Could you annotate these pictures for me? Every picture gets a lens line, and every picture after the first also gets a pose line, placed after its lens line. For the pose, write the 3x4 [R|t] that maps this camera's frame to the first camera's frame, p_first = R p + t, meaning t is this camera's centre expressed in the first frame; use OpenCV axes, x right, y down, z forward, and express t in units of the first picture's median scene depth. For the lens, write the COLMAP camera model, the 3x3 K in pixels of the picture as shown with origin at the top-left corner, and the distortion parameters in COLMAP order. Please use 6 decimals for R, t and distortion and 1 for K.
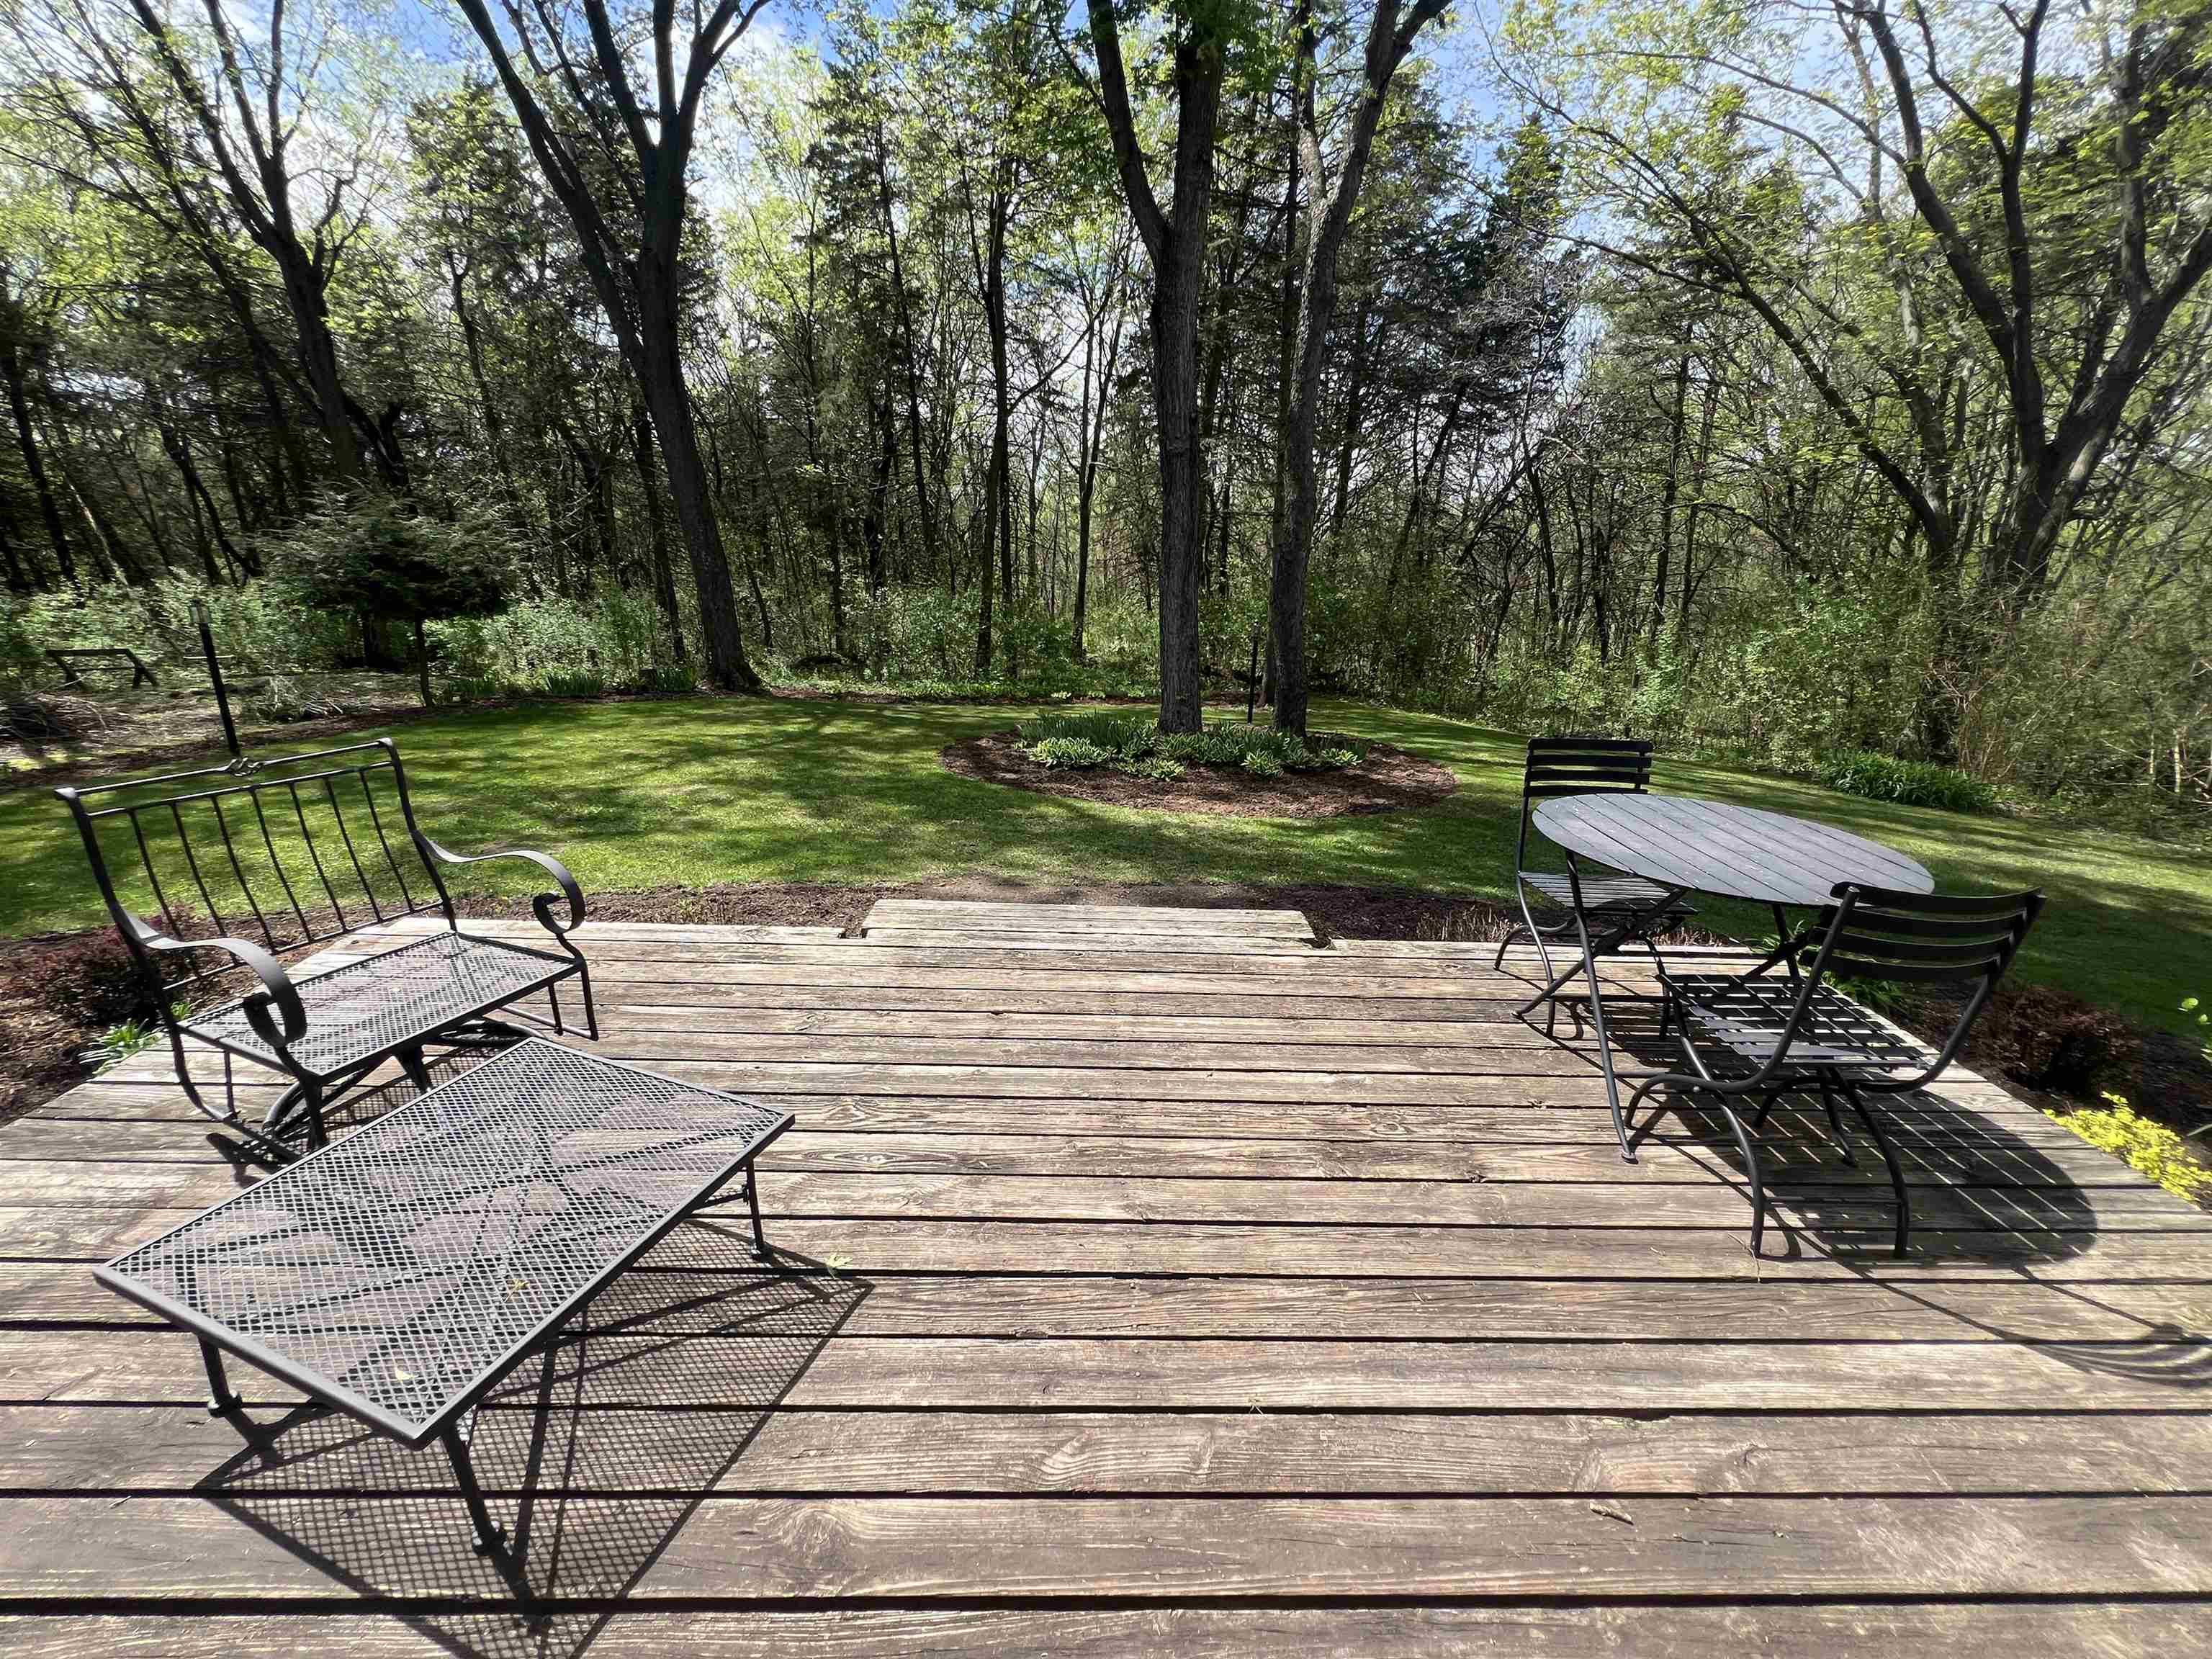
lens RADIAL K [[887.0, 0, 1101.7], [0, 887.0, 820.7], [0, 0, 1]] dist [-0.001003, 0.000494]
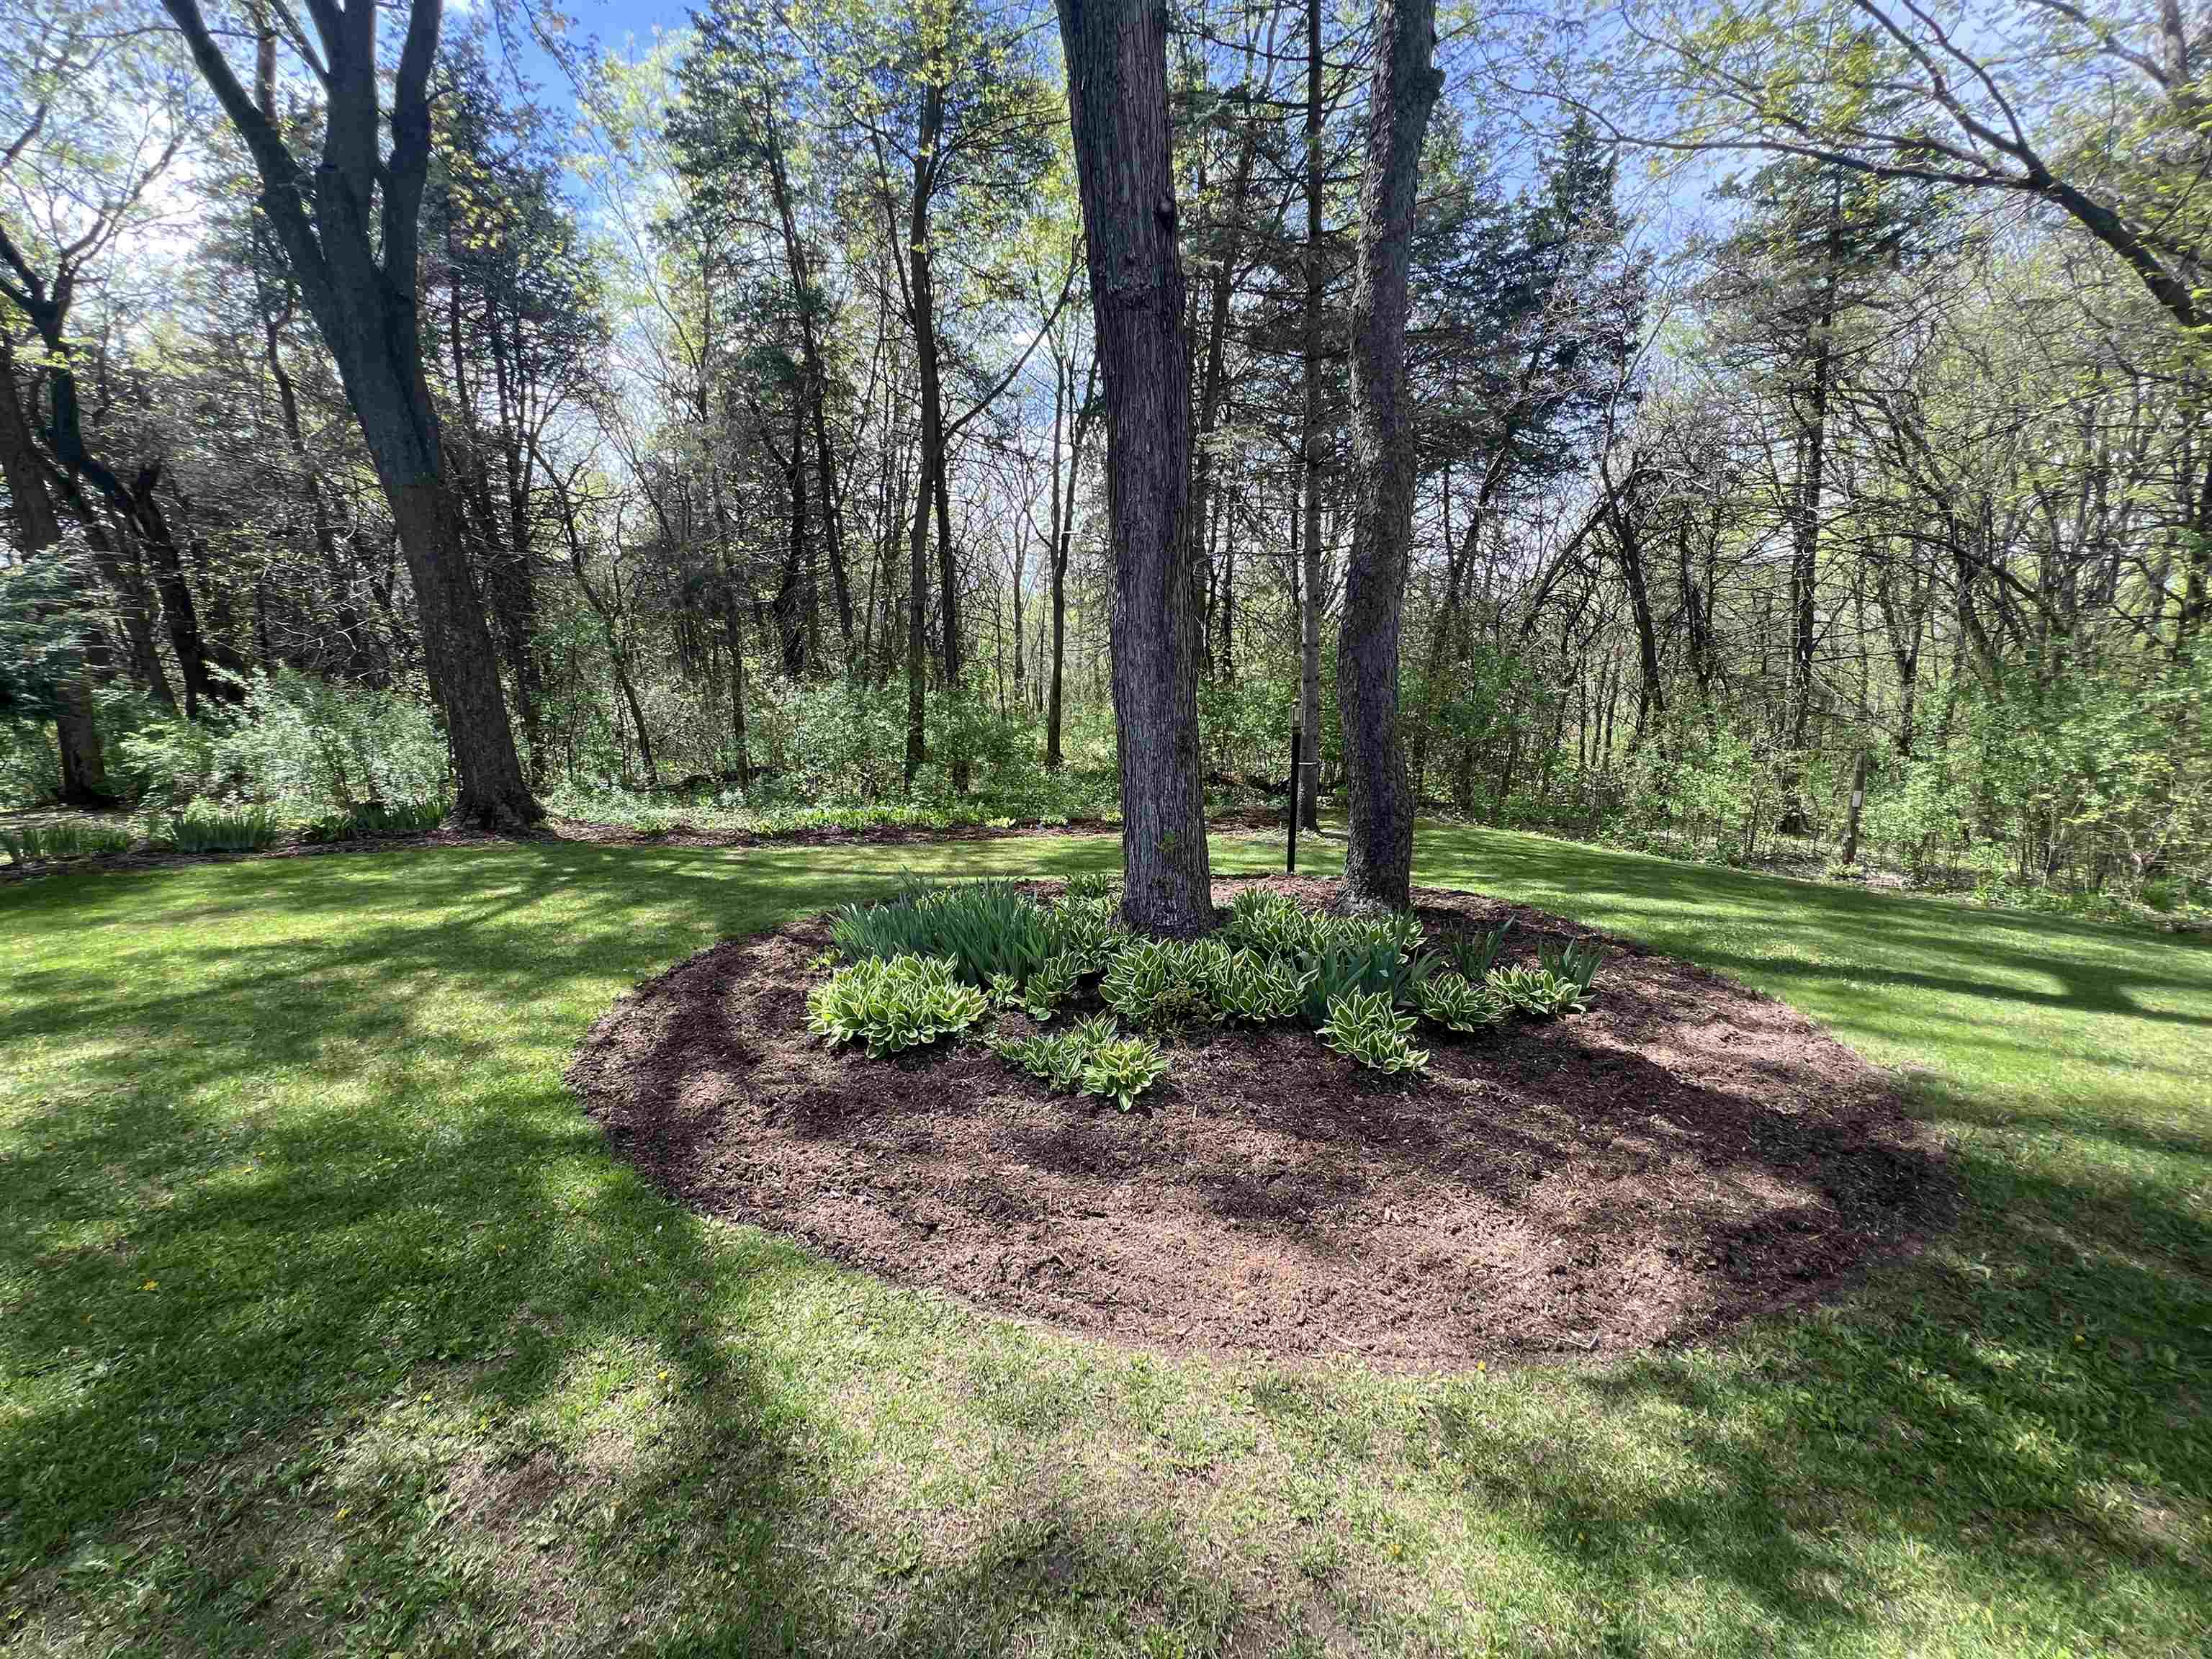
lens RADIAL K [[887.0, 0, 1116.5], [0, 887.0, 828.9], [0, 0, 1]] dist [-0.001003, 0.000494]
pose [[0.999574, -0.028873, 0.004176, 0.068788], [0.029154, 0.993876, -0.106588, -0.112991], [-0.001073, 0.106665, 0.994294, 0.595957]]
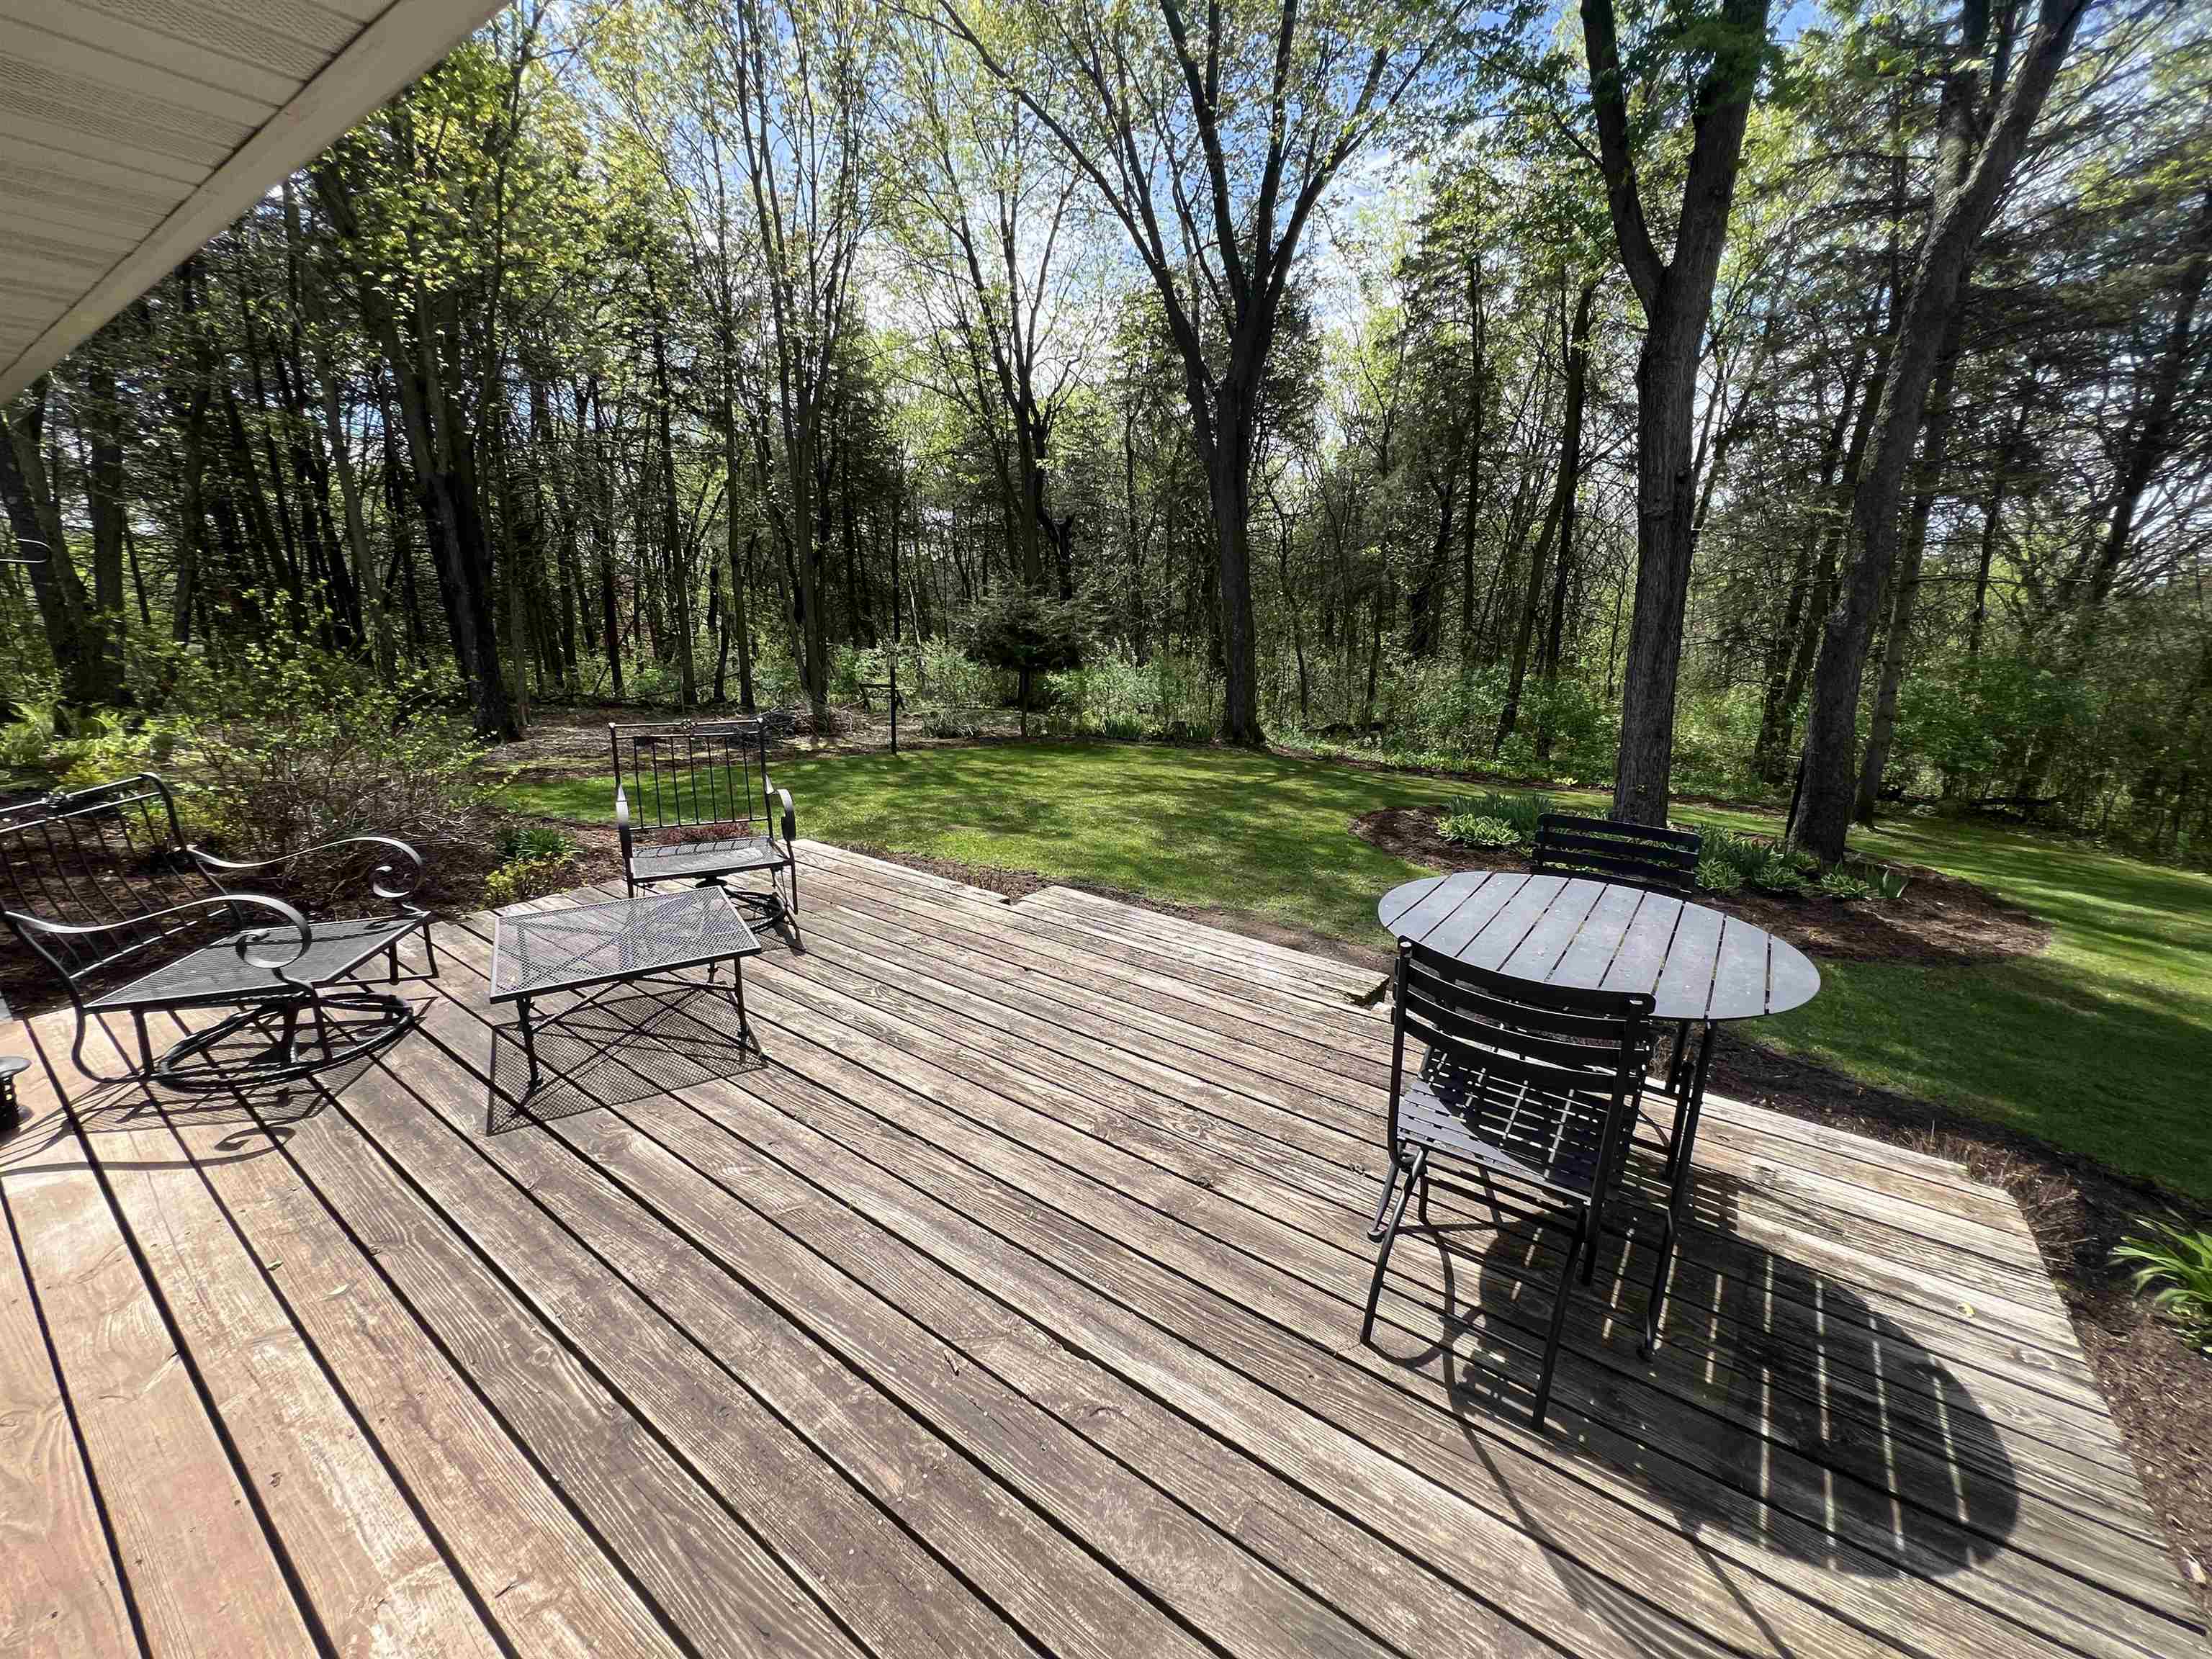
lens RADIAL K [[887.0, 0, 1104.4], [0, 887.0, 813.5], [0, 0, 1]] dist [-0.001003, 0.000494]
pose [[0.799401, 0.130105, -0.586541, 0.202215], [-0.181878, 0.982868, -0.029865, 0.005219], [0.572606, 0.130553, 0.809369, 0.004632]]
